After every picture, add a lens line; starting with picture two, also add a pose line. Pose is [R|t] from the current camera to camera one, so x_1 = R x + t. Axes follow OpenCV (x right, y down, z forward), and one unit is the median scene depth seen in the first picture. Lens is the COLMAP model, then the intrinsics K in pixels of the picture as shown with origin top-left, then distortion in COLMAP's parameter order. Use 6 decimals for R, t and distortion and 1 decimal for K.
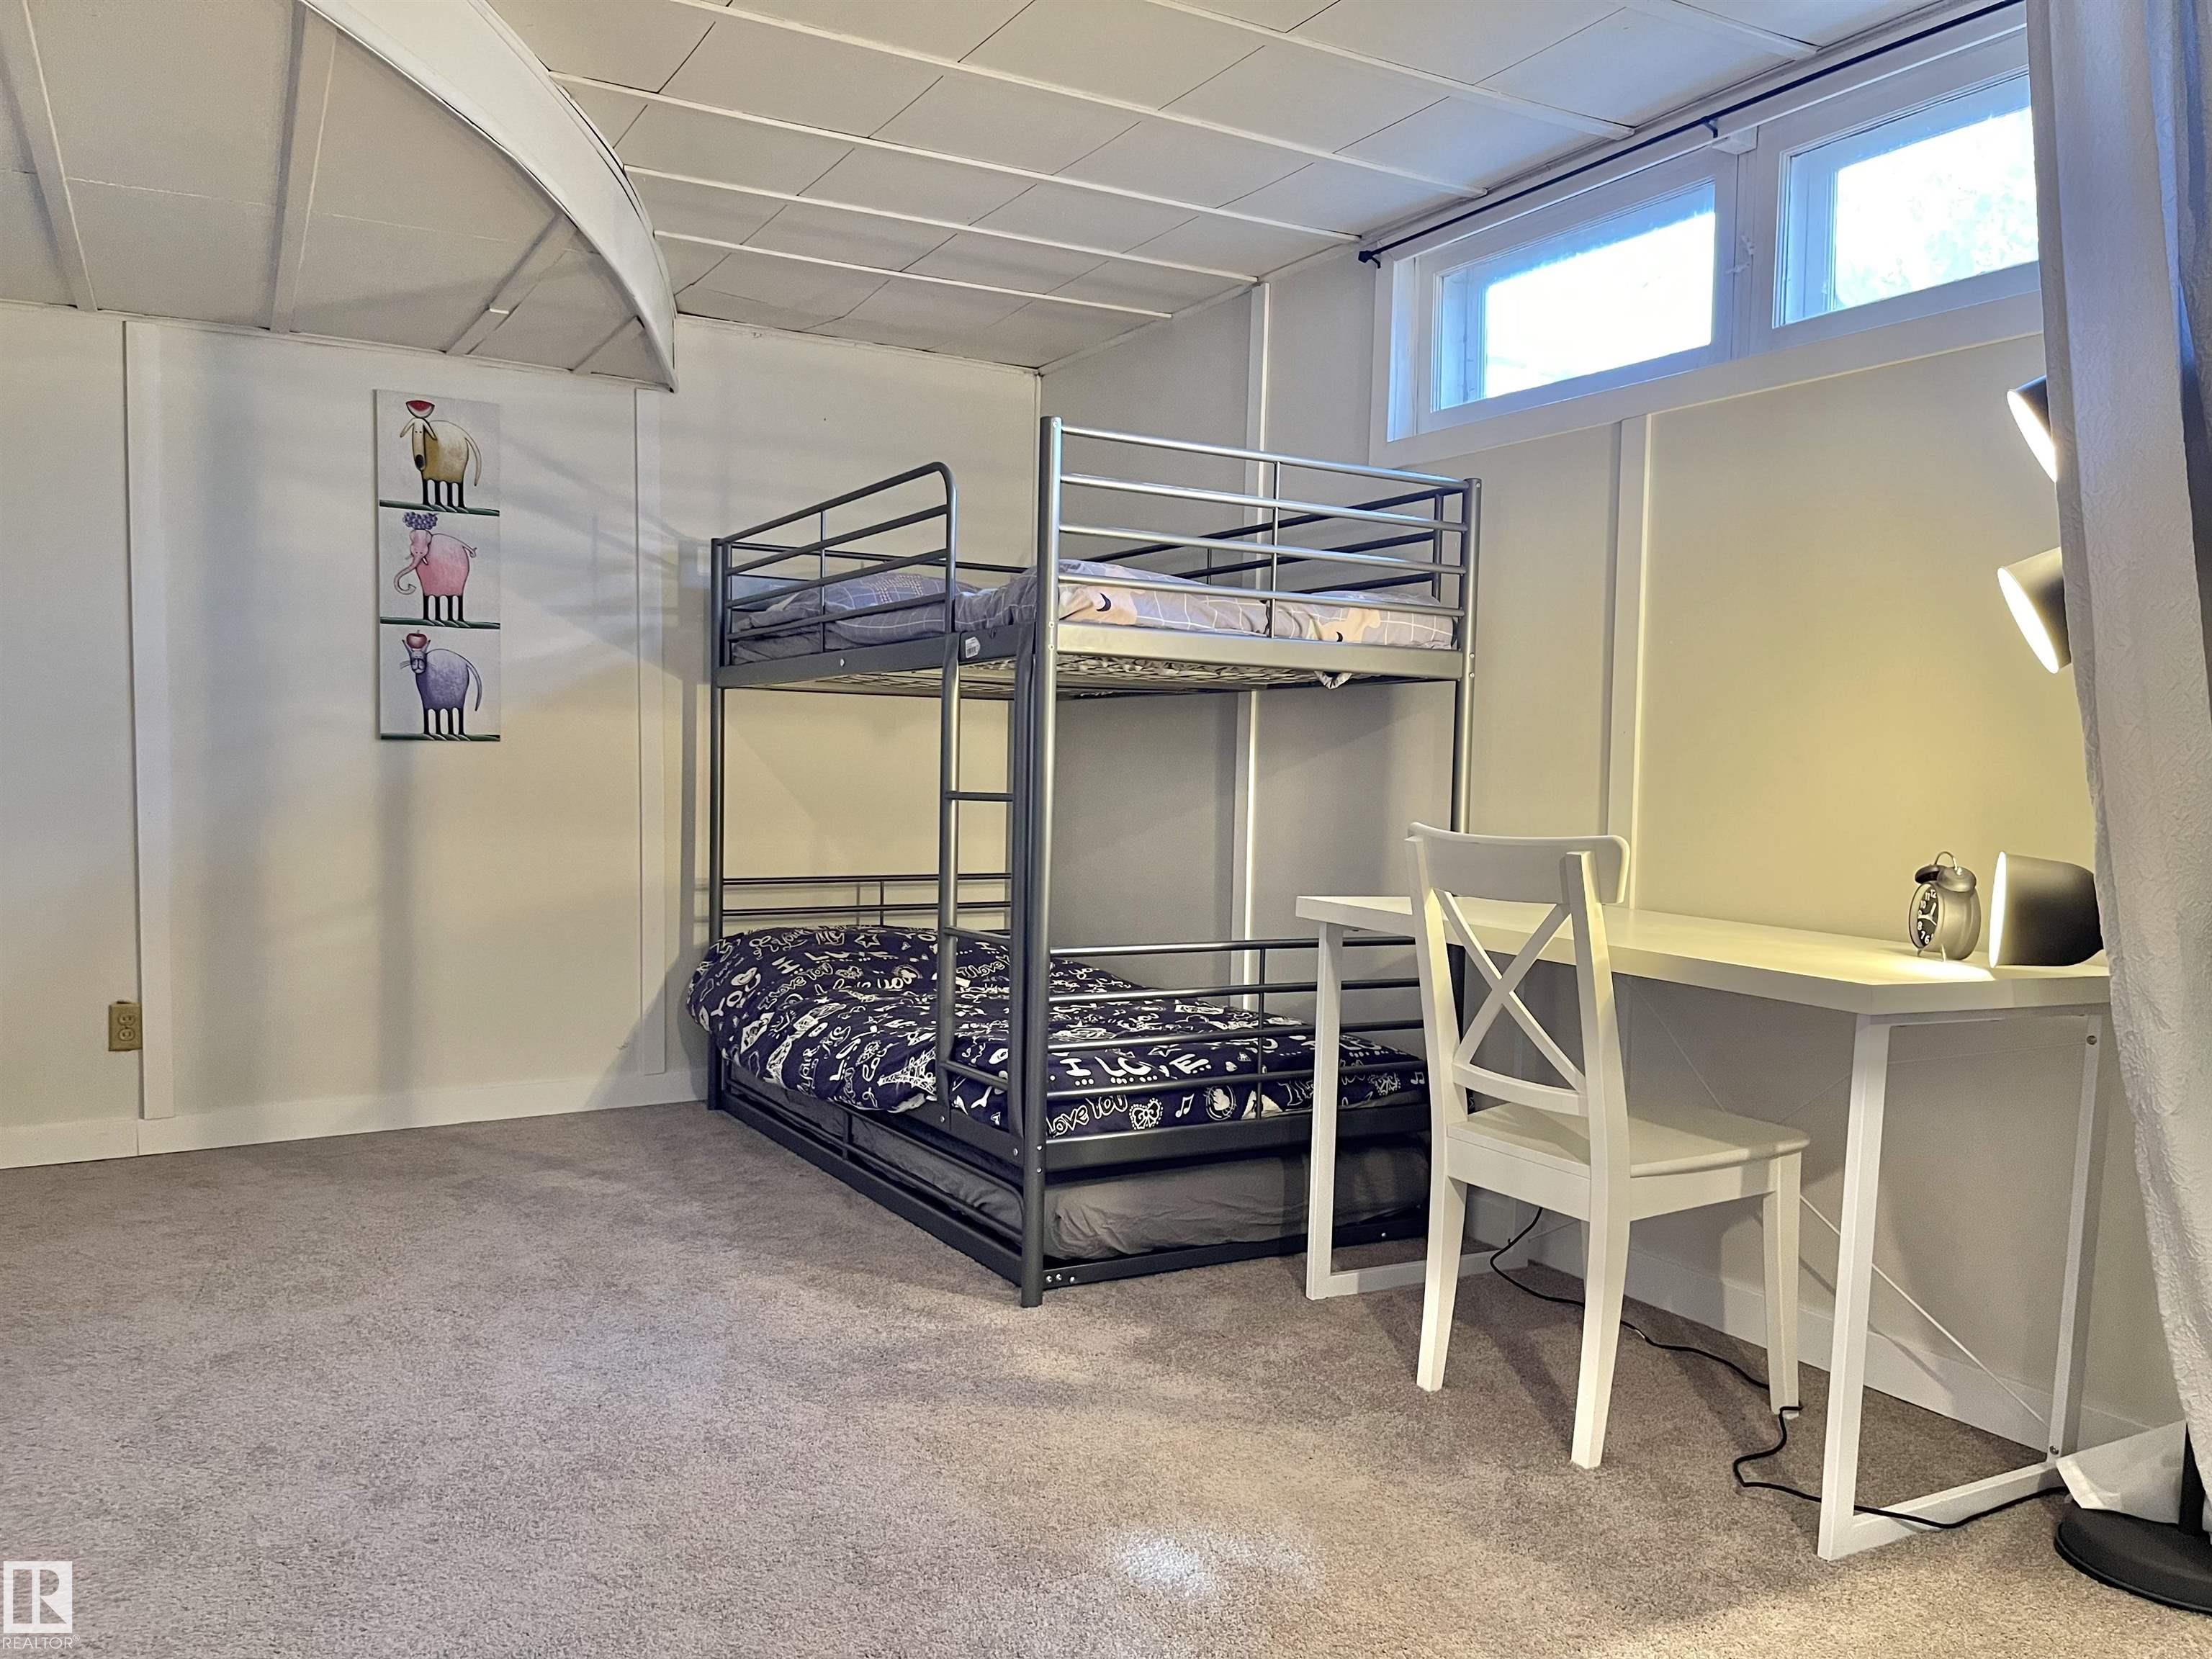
lens RADIAL K [[1674.4, 0, 1106.0], [0, 1674.4, 829.5], [0, 0, 1]] dist [0.080714, -0.091342]
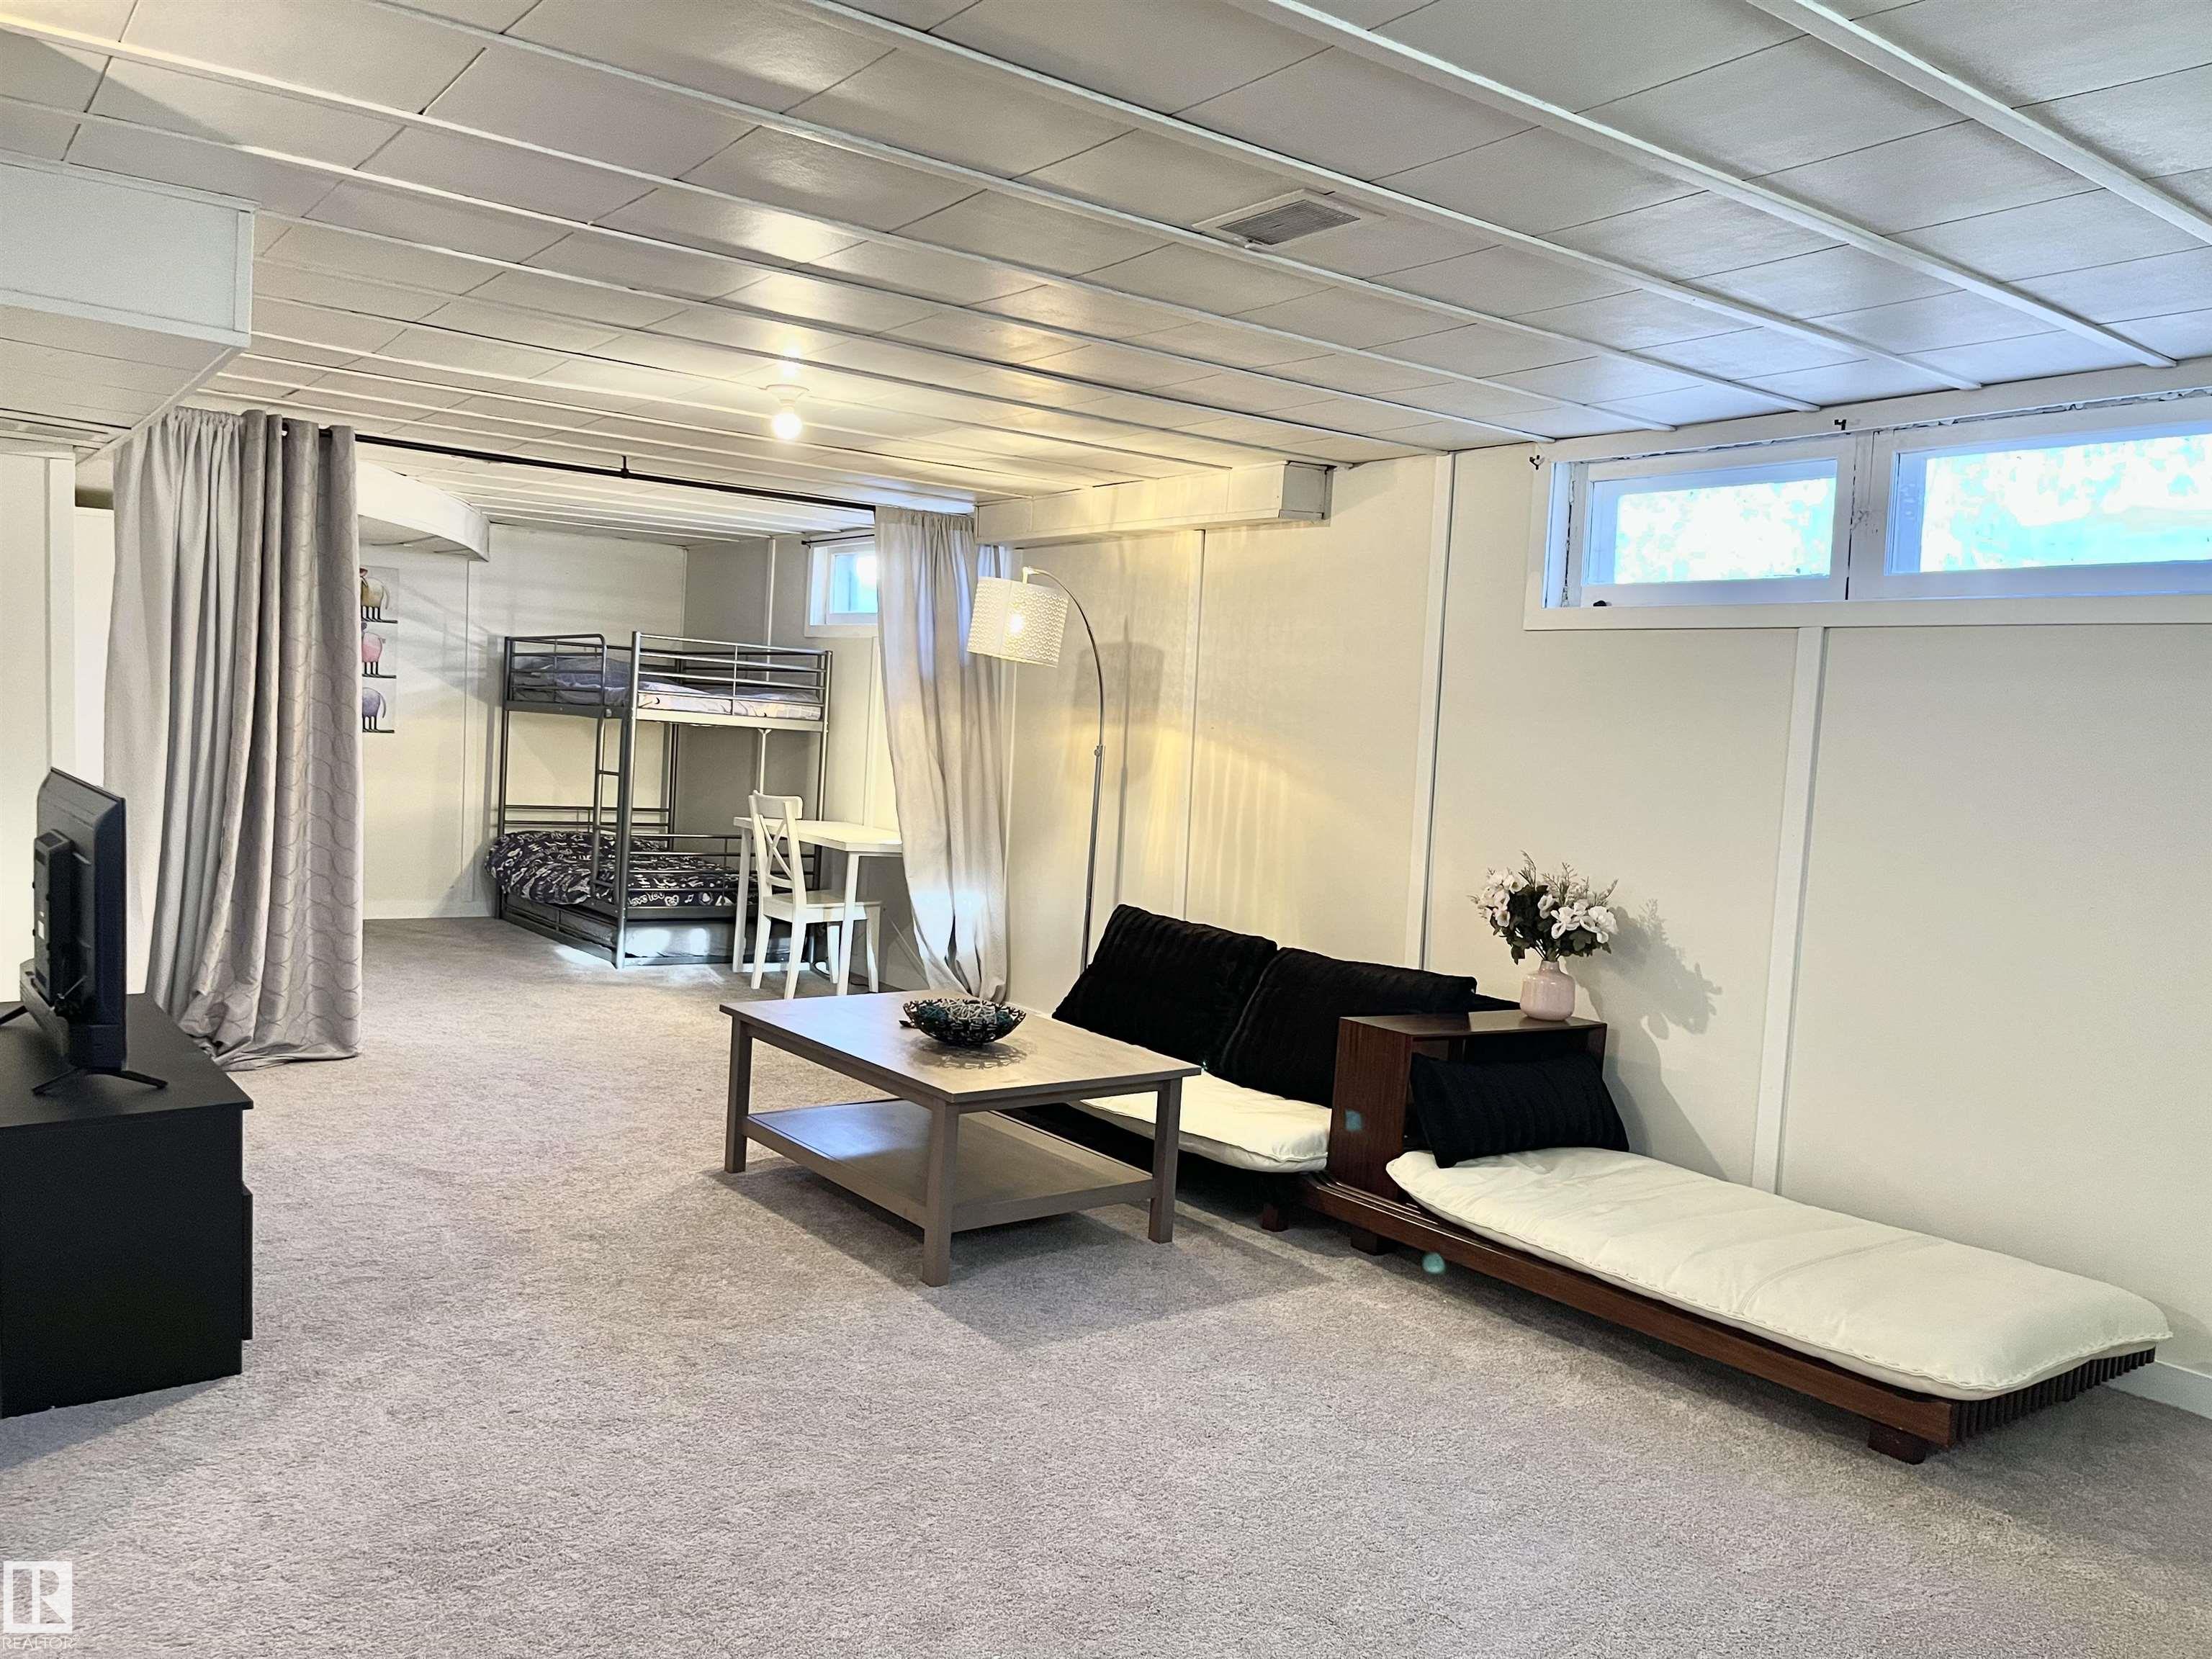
lens RADIAL K [[1674.4, 0, 1106.0], [0, 1674.4, 829.5], [0, 0, 1]] dist [0.080714, -0.091342]
pose [[0.993474, 0.037510, 0.107716, 0.291189], [-0.039802, 0.999023, 0.019212, -0.009694], [-0.106890, -0.023374, 0.993996, -1.173232]]
